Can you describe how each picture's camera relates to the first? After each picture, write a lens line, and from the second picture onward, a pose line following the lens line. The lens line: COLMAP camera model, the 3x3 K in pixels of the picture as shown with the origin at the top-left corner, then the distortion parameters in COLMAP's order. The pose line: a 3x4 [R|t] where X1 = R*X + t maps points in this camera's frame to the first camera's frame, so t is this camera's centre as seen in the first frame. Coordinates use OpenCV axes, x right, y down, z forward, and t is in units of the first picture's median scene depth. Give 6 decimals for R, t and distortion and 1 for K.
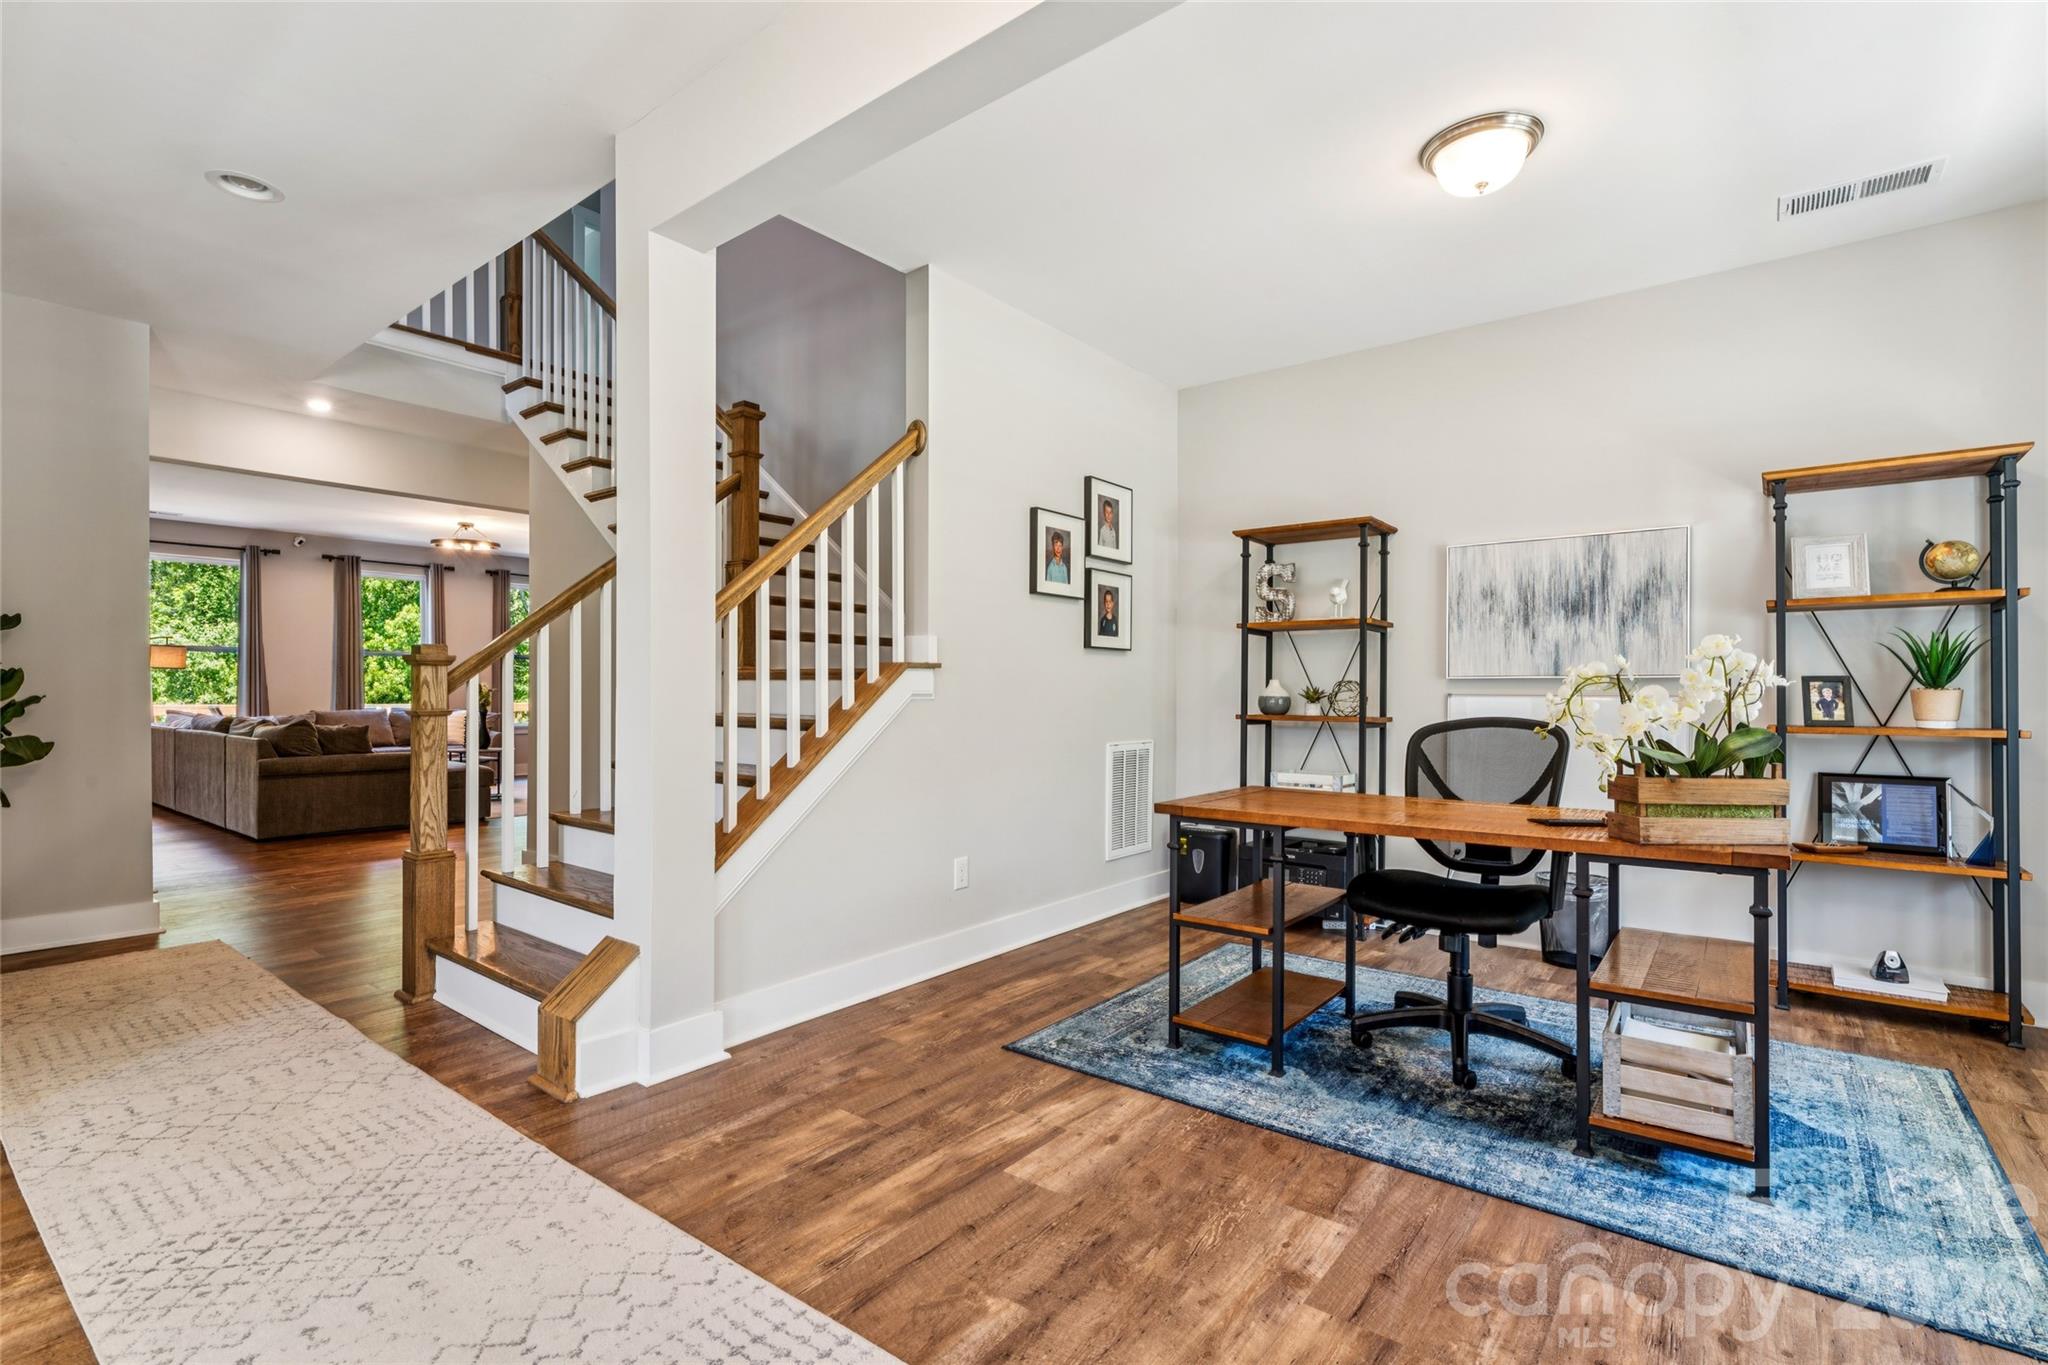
lens RADIAL K [[946.9, 0, 1019.2], [0, 946.9, 692.6], [0, 0, 1]] dist [-0.001996, -0.000713]
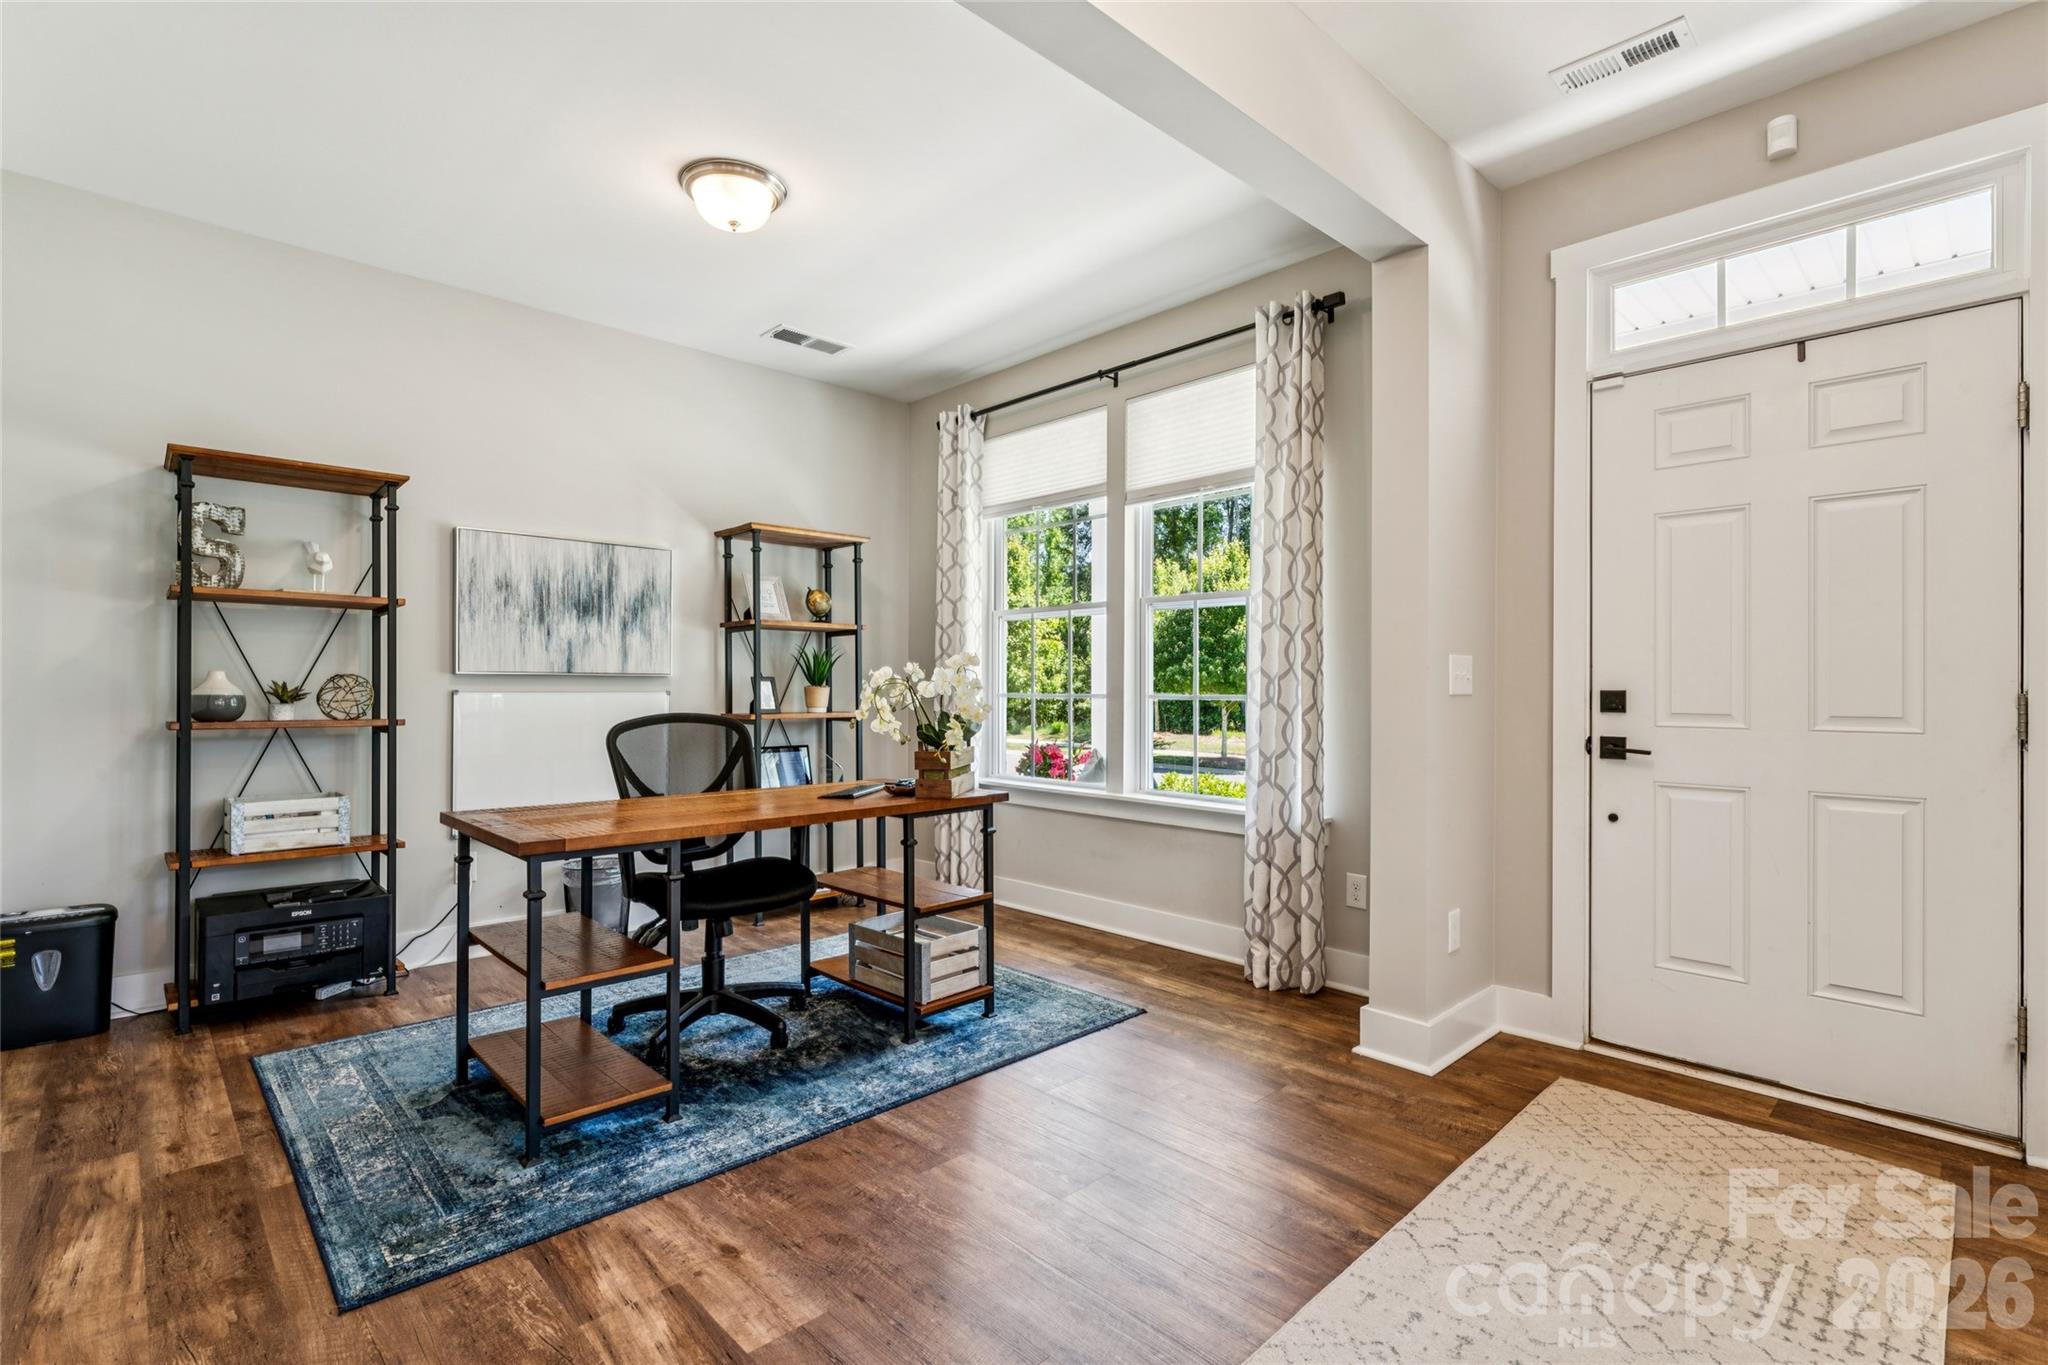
lens RADIAL K [[946.9, 0, 1006.5], [0, 946.9, 686.5], [0, 0, 1]] dist [-0.001996, -0.000713]
pose [[0.143947, -0.003896, 0.989578, -0.490709], [-0.004308, 0.999980, 0.004563, -0.011987], [-0.989576, -0.004920, 0.143927, 0.478165]]
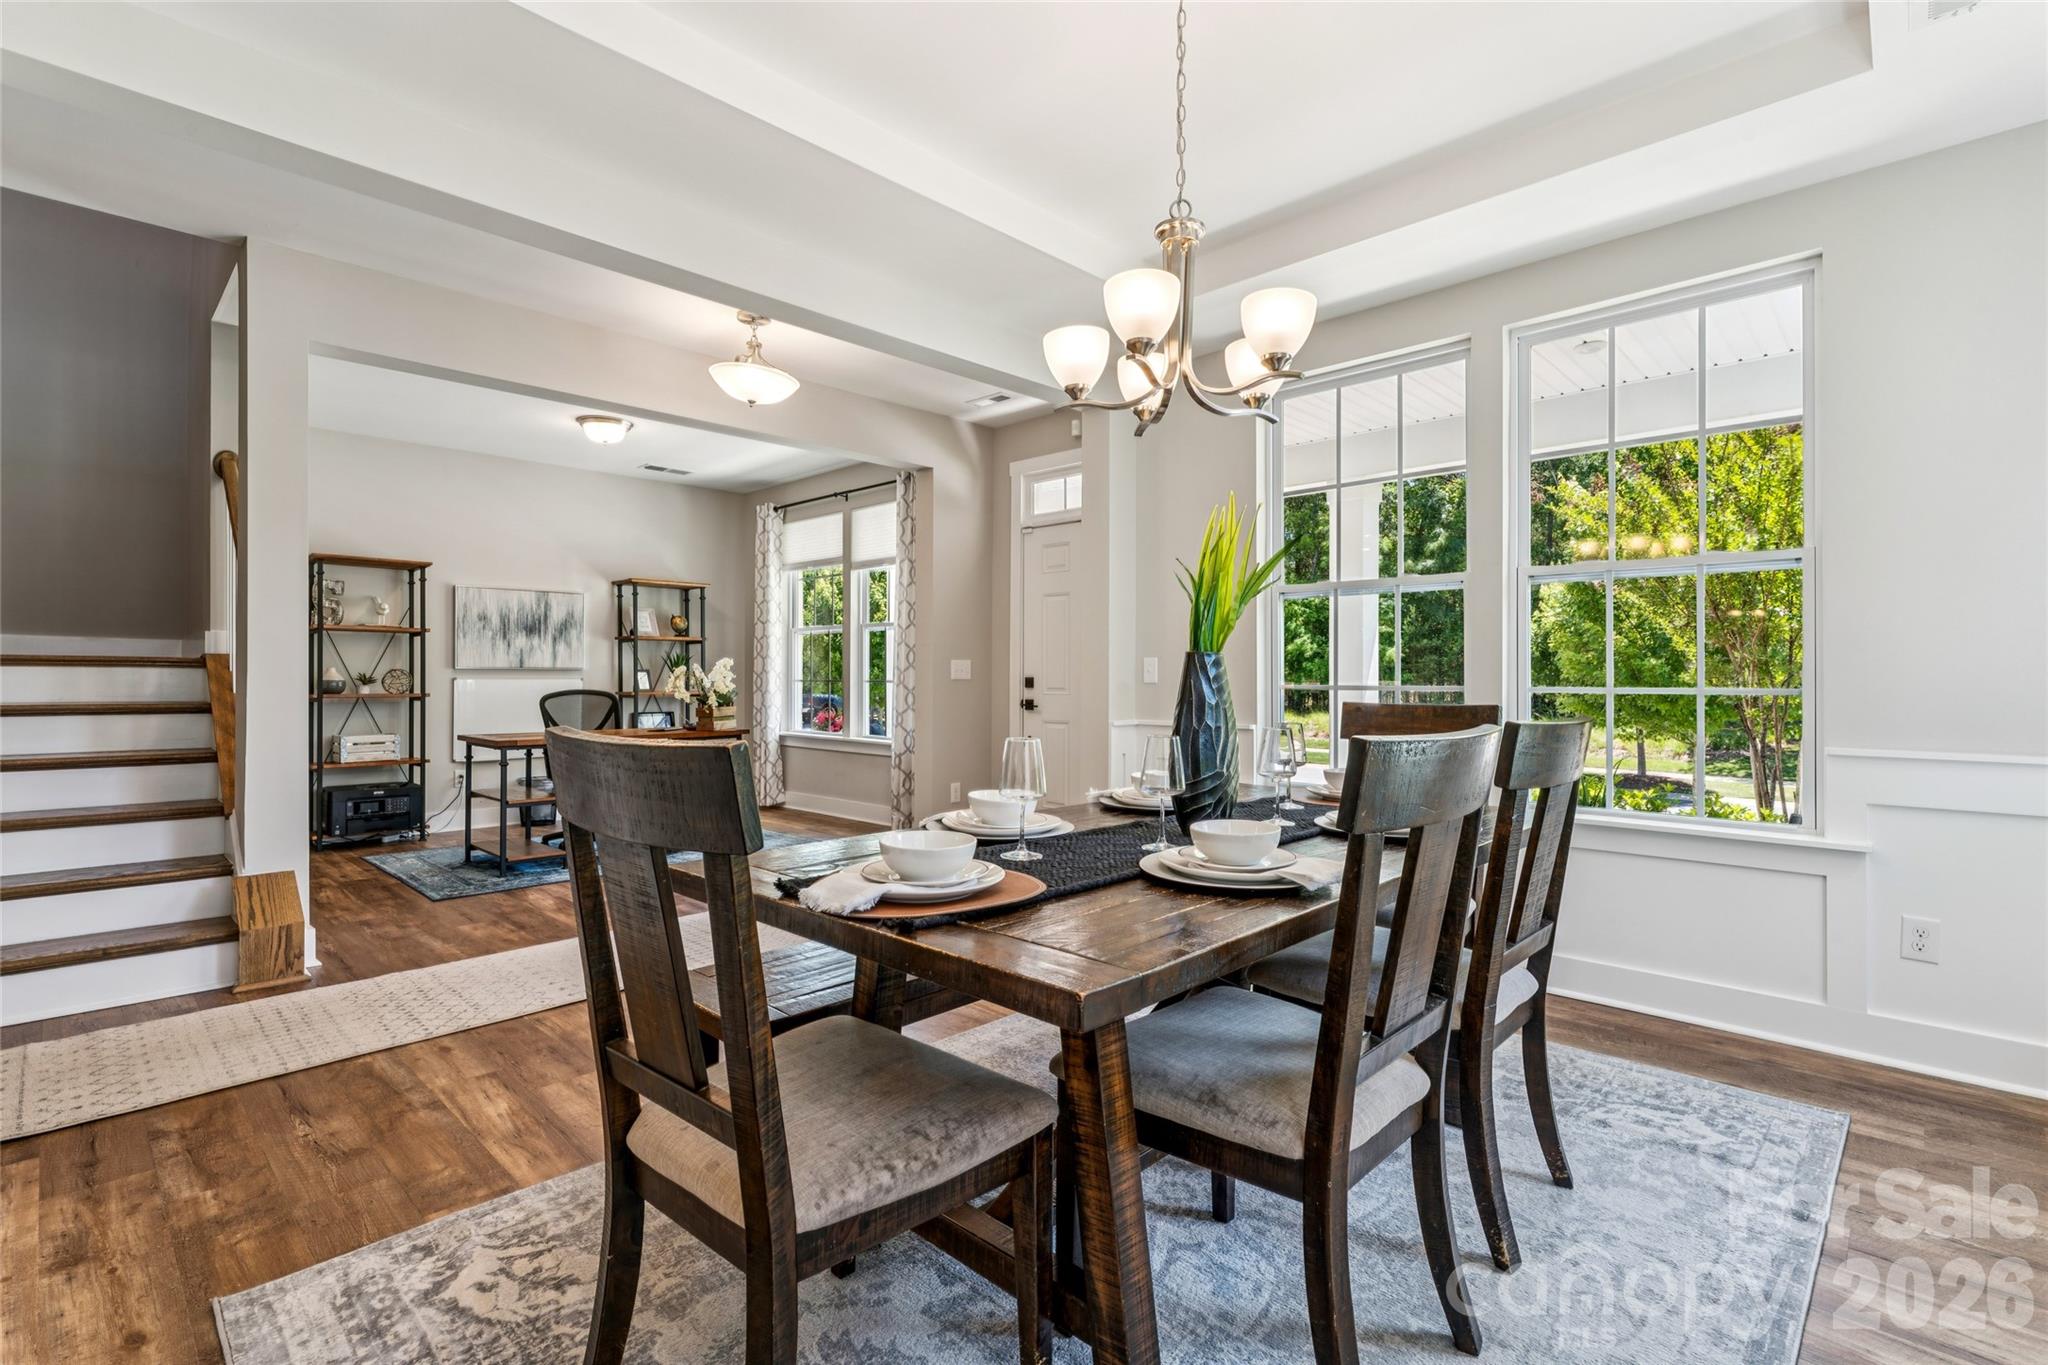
lens RADIAL K [[946.9, 0, 1023.6], [0, 946.9, 674.8], [0, 0, 1]] dist [-0.001996, -0.000713]
pose [[0.093780, -0.003986, 0.995585, -1.414030], [-0.004032, 0.999982, 0.004383, -0.019894], [-0.995585, -0.004425, 0.093762, -0.137892]]
